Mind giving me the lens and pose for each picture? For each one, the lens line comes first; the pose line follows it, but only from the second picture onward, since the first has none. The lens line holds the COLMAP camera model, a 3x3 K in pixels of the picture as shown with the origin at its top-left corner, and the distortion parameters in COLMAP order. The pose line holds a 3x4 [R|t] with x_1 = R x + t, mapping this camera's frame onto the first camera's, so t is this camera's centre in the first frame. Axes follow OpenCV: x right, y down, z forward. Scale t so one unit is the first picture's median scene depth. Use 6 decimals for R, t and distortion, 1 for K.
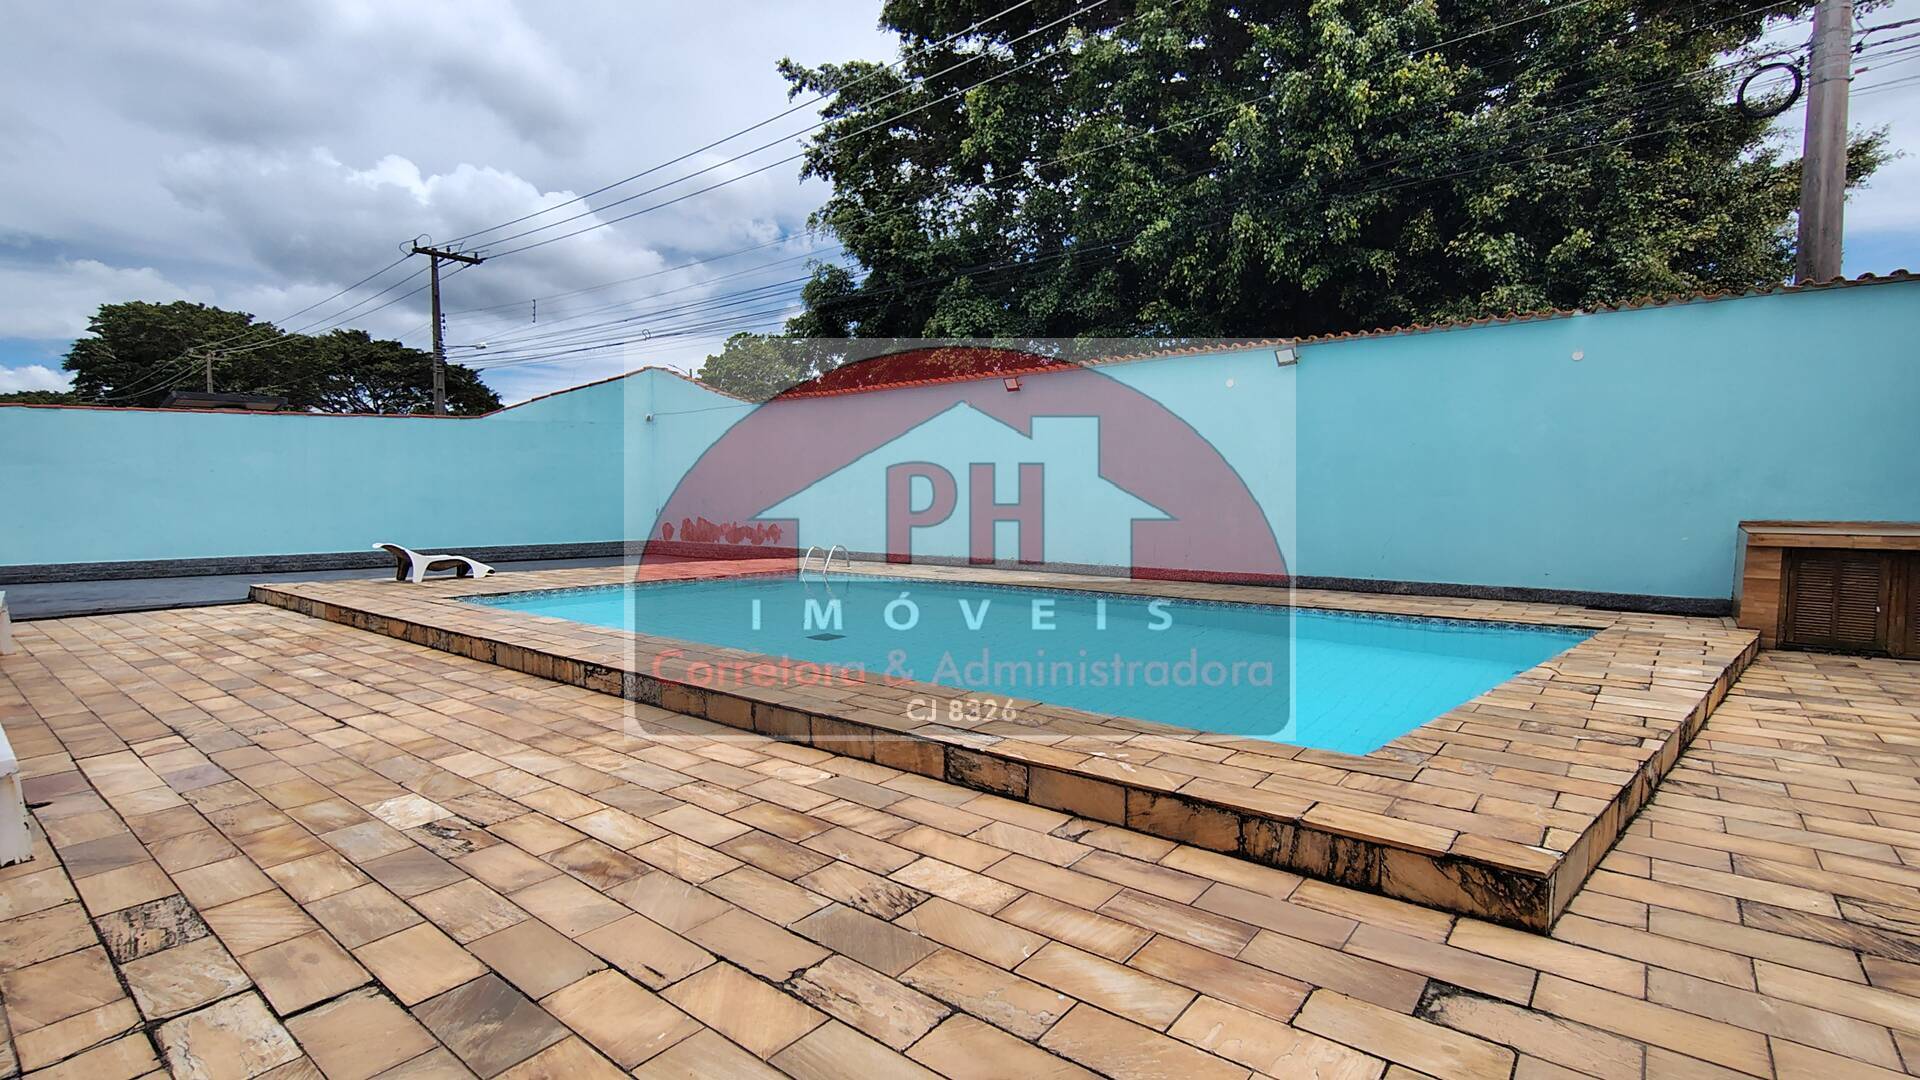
lens RADIAL K [[868.4, 0, 959.8], [0, 868.4, 544.7], [0, 0, 1]] dist [-0.011859, 0.004795]
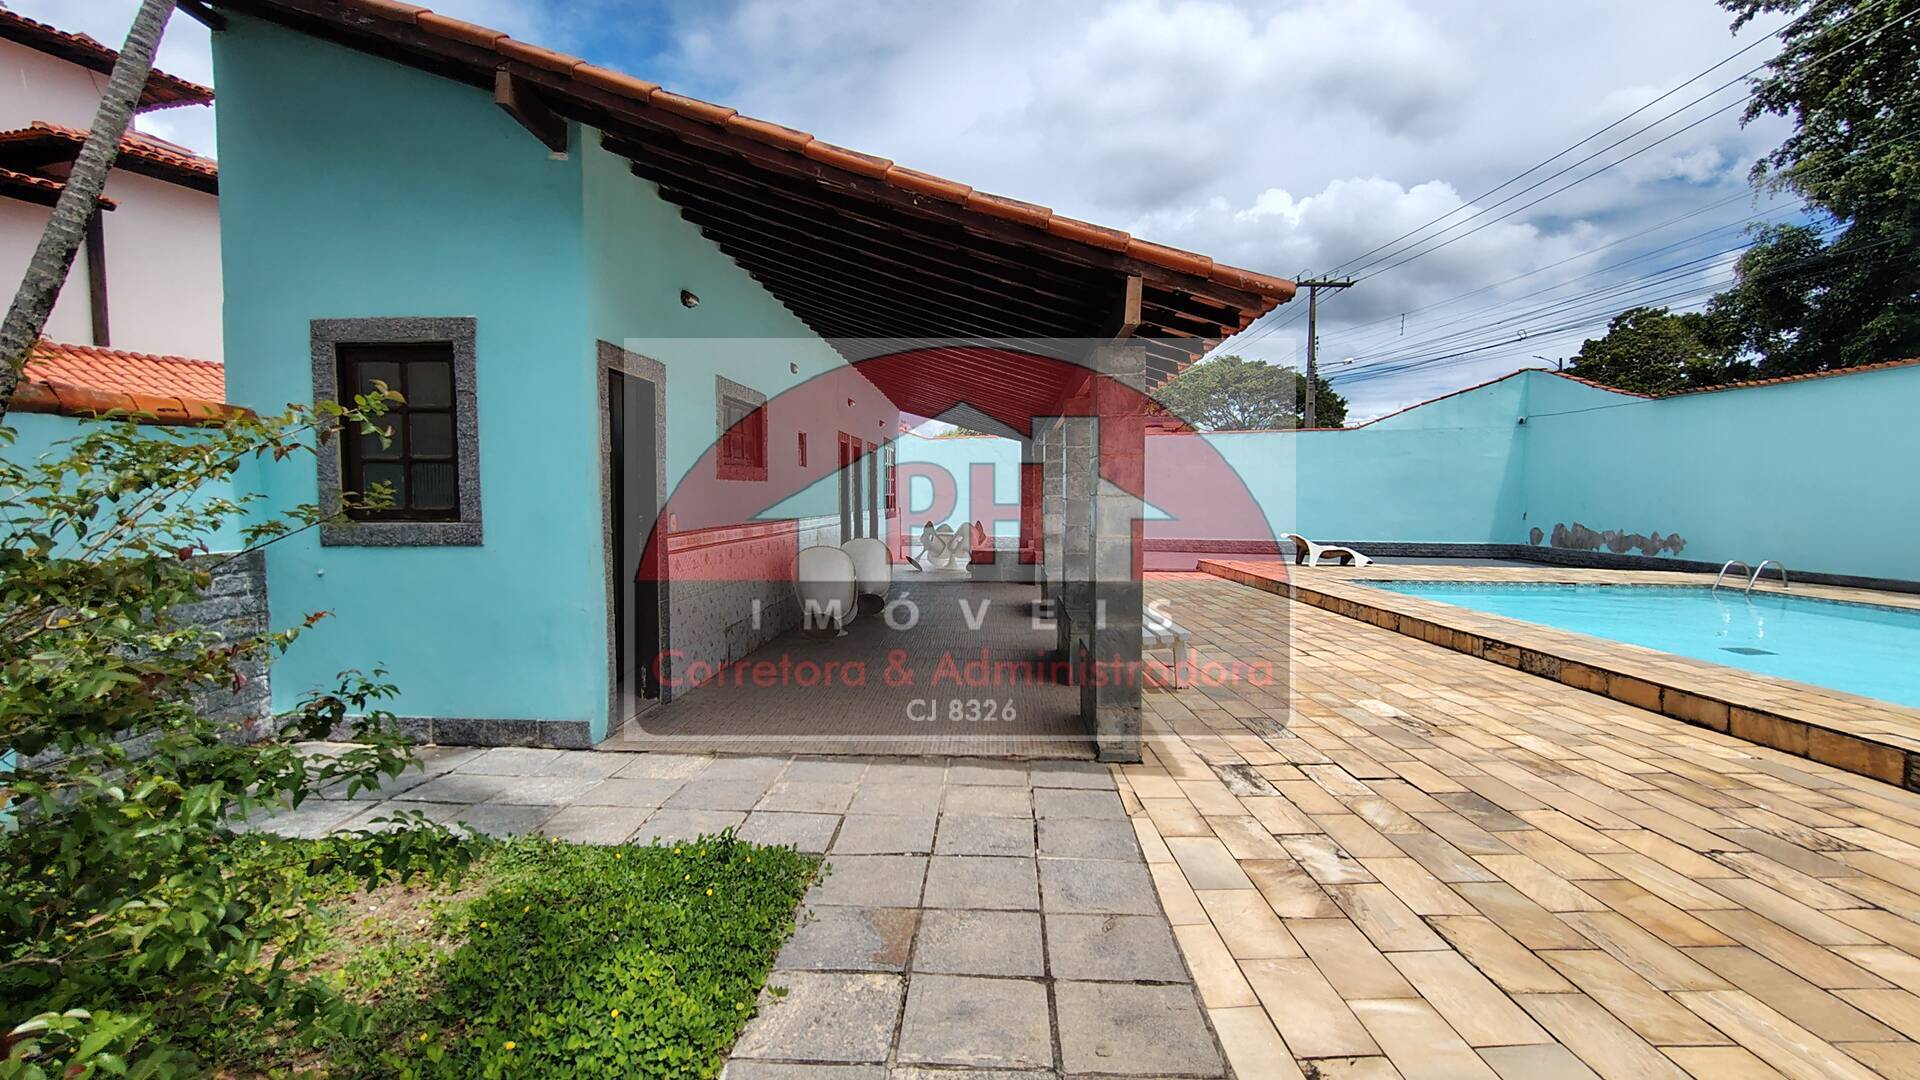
lens RADIAL K [[868.4, 0, 959.8], [0, 868.4, 544.7], [0, 0, 1]] dist [-0.011859, 0.004795]
pose [[0.626762, 0.055124, -0.777258, 0.020886], [-0.056168, 0.998096, 0.025494, 0.008850], [0.777183, 0.027679, 0.628665, -0.174443]]
